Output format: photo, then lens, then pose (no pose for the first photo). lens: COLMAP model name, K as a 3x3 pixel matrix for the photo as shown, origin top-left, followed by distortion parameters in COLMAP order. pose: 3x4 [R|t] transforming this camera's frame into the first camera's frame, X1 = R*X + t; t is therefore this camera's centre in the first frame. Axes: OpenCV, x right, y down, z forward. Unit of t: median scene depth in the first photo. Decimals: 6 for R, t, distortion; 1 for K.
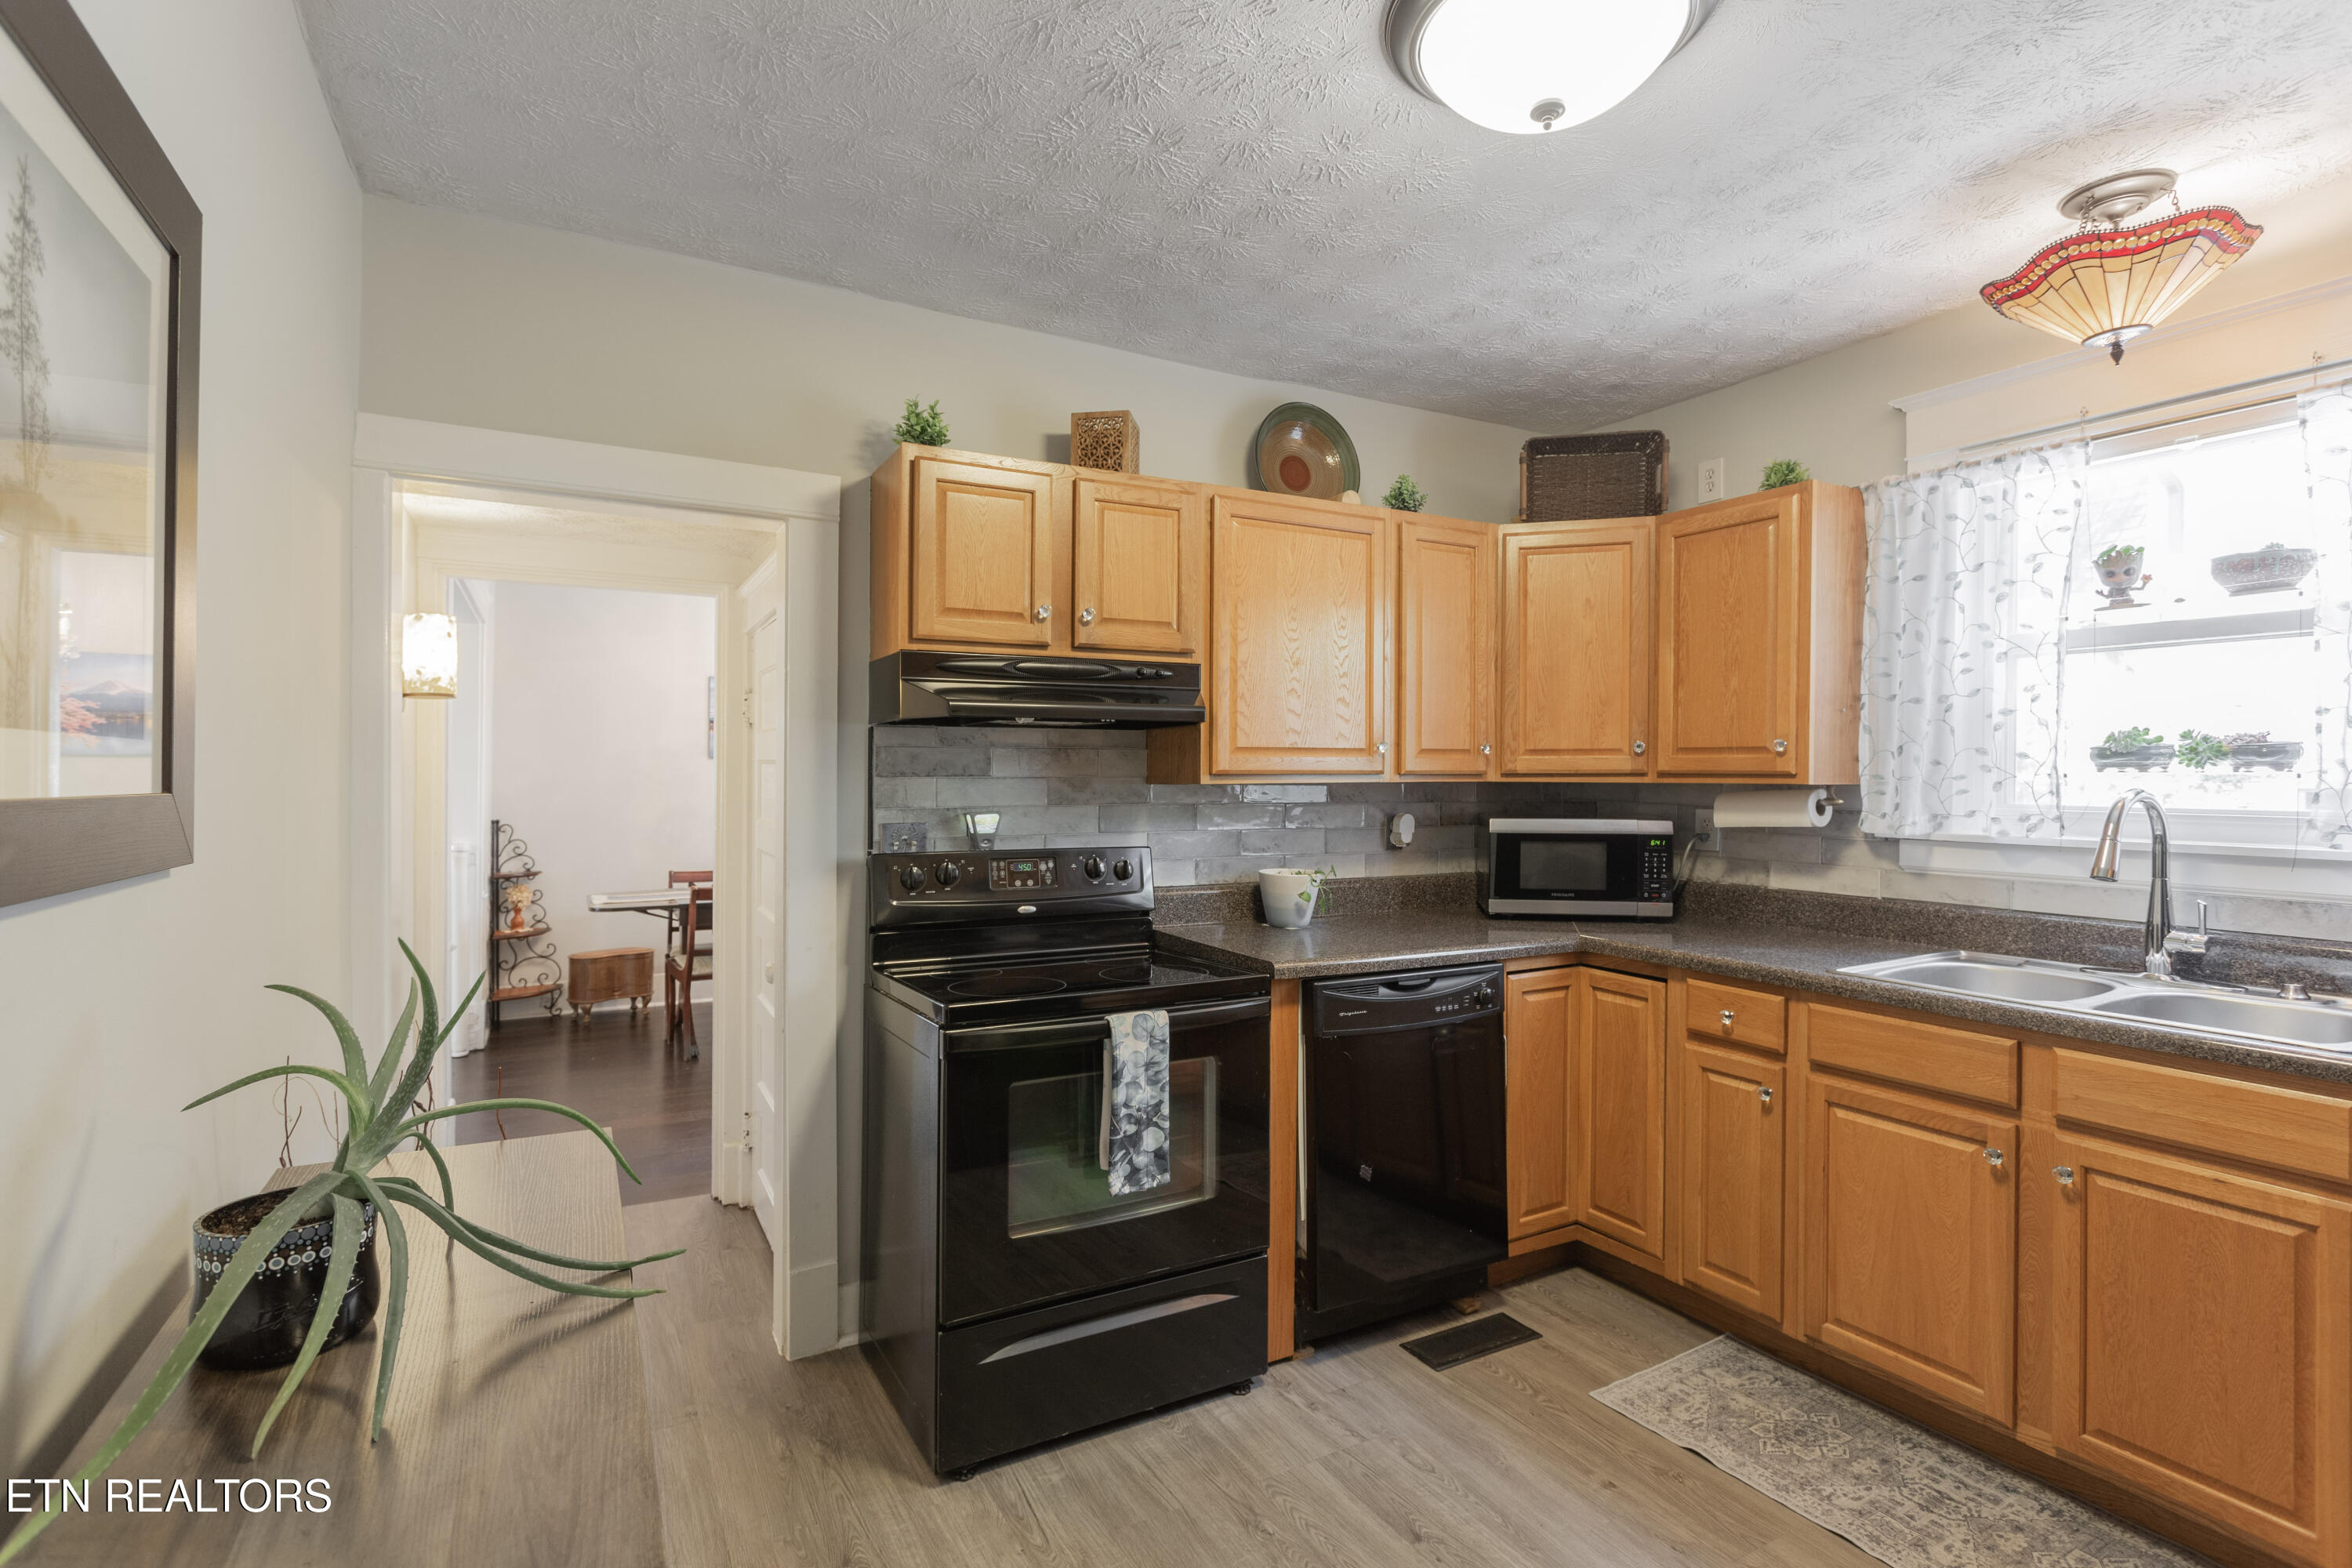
lens RADIAL K [[1121.8, 0, 1173.9], [0, 1121.8, 768.7], [0, 0, 1]] dist [-0.001251, 0.003915]
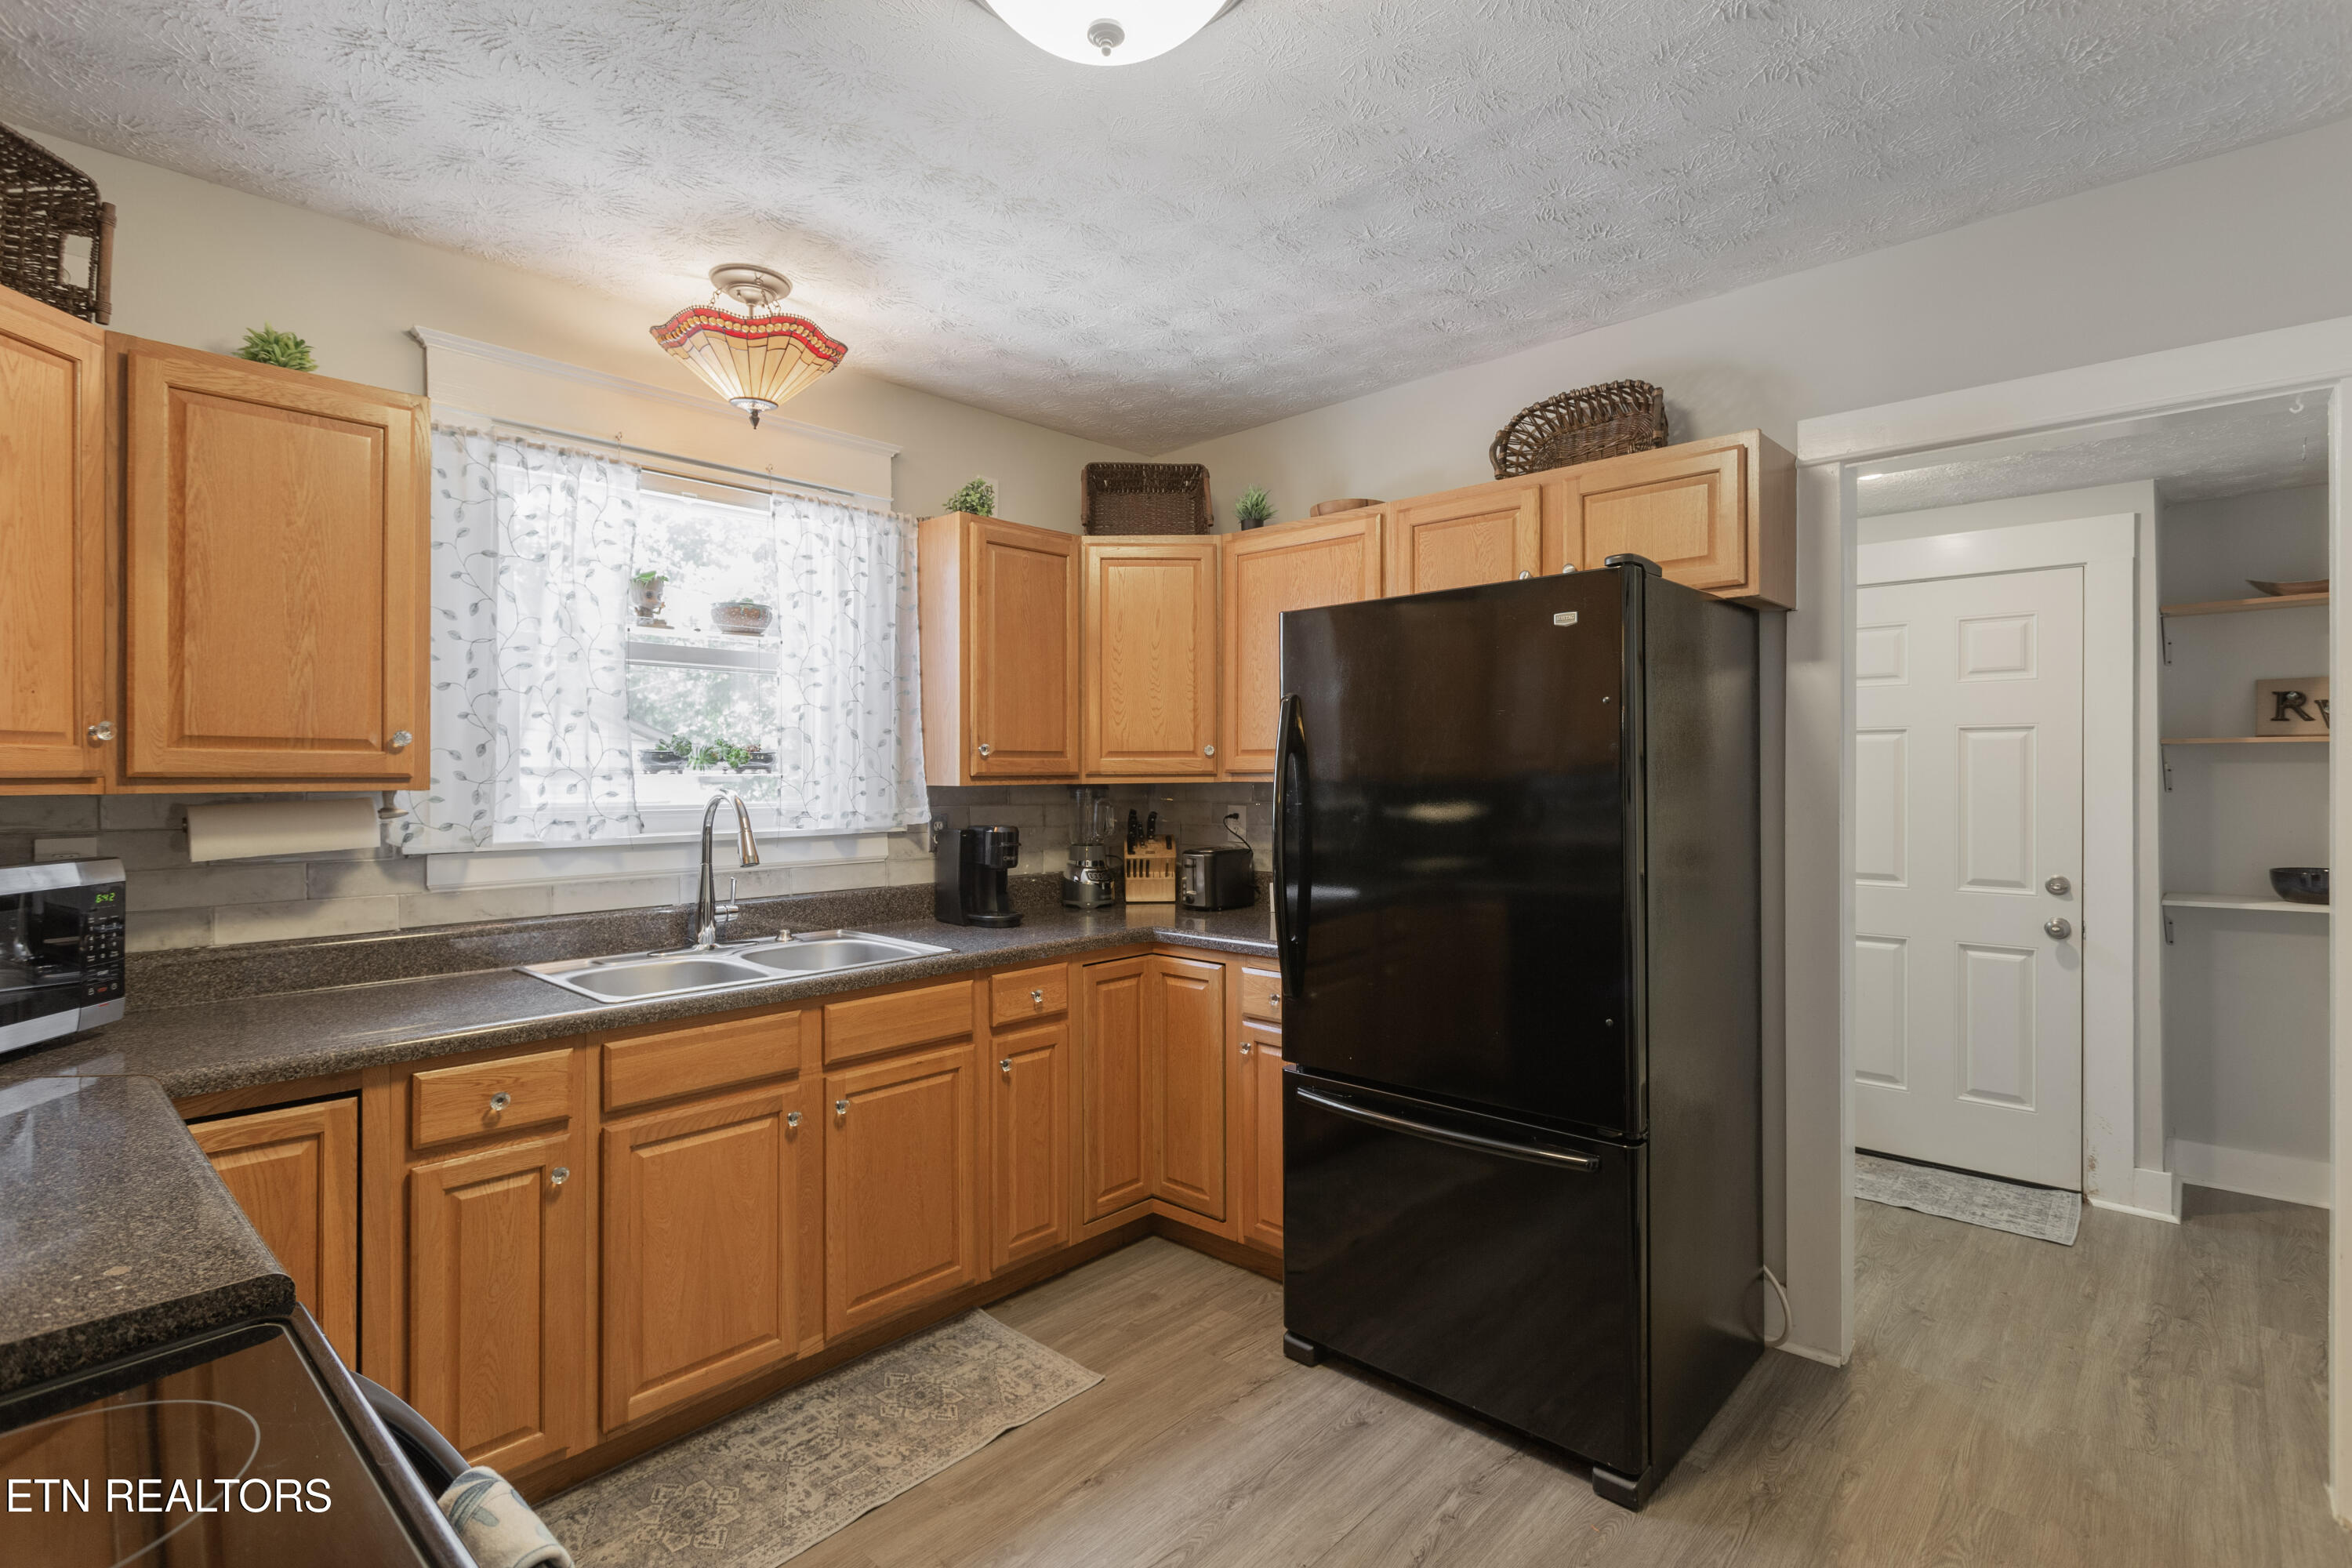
lens RADIAL K [[1121.8, 0, 1176.1], [0, 1121.8, 790.3], [0, 0, 1]] dist [-0.001251, 0.003915]
pose [[-0.321095, -0.013447, 0.946952, -0.375750], [-0.000699, 0.999902, 0.013962, 0.002860], [-0.947047, 0.003822, -0.321073, 0.851991]]
